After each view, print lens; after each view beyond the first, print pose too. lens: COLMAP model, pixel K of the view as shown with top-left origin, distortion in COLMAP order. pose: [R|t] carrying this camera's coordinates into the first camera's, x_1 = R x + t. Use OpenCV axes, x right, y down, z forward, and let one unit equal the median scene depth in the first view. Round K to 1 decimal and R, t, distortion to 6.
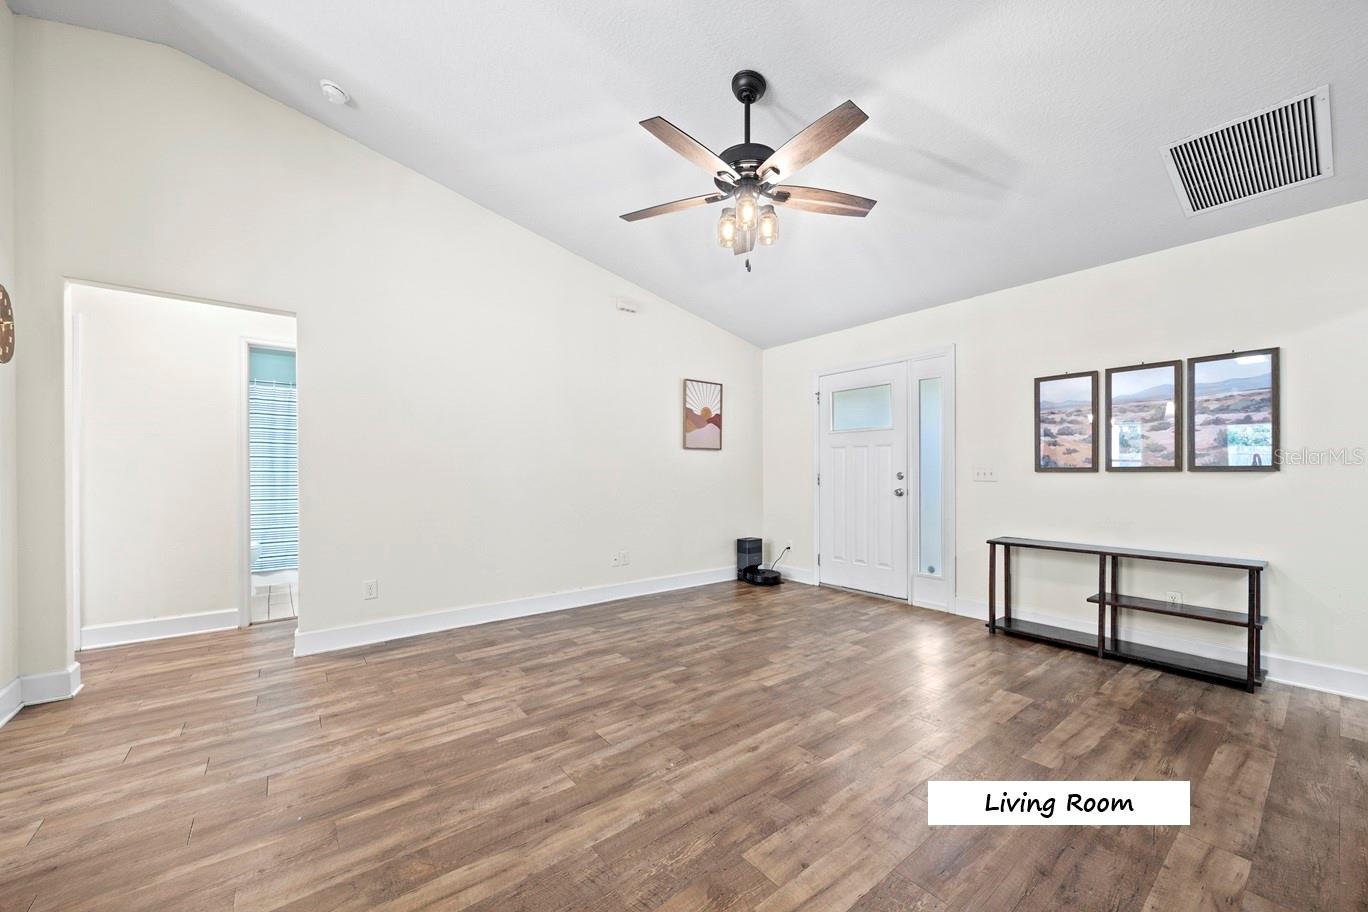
lens RADIAL K [[510.5, 0, 685.2], [0, 510.5, 468.9], [0, 0, 1]] dist [0.000356, 0.000125]
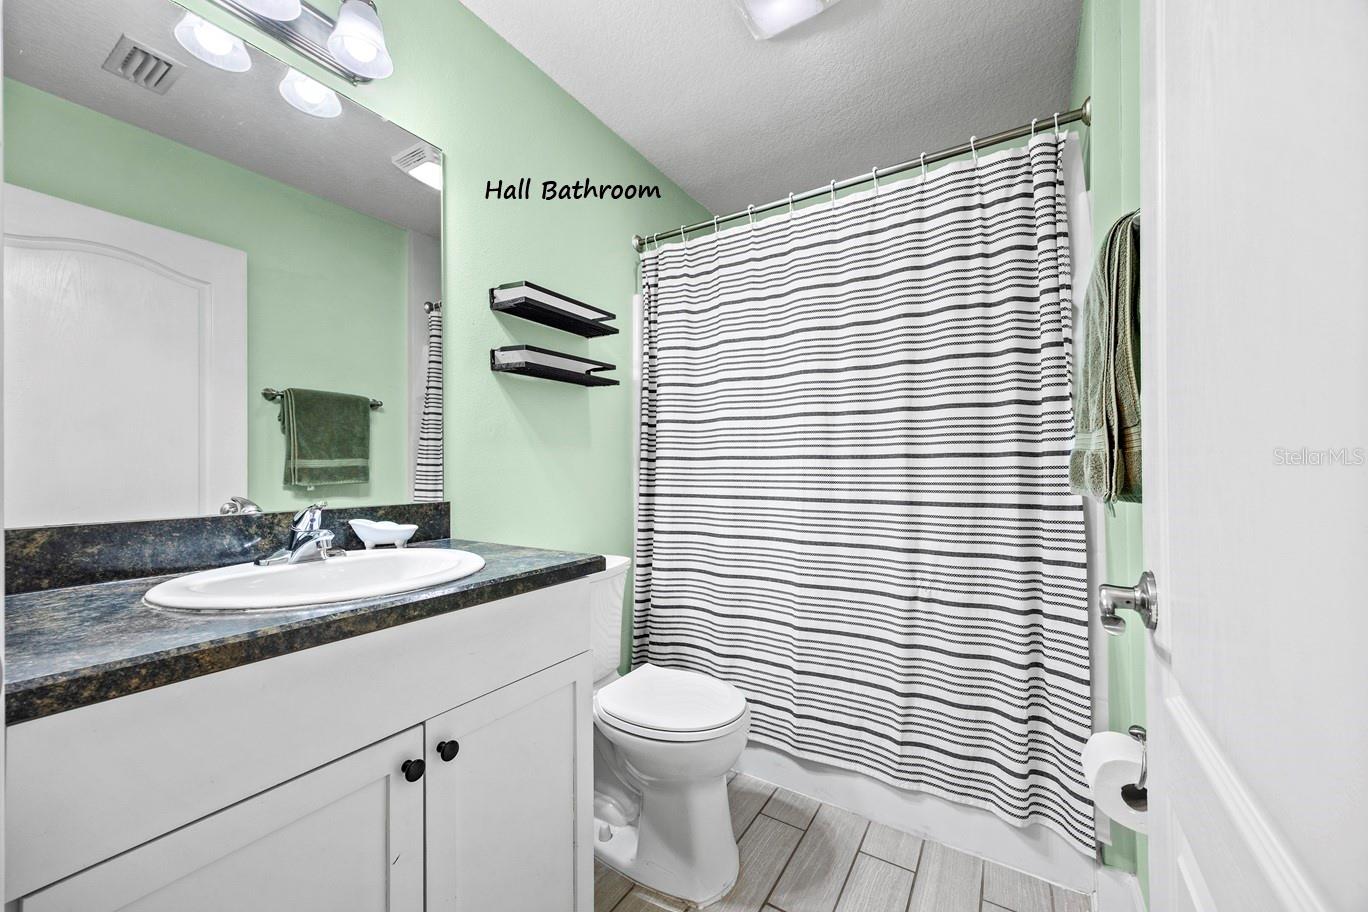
lens RADIAL K [[510.5, 0, 683.7], [0, 510.5, 458.1], [0, 0, 1]] dist [0.000356, 0.000125]
pose [[0.311010, -0.001612, -0.950405, -0.522415], [0.003732, 0.999993, -0.000475, 0.005802], [0.950399, -0.003399, 0.311014, 0.806075]]
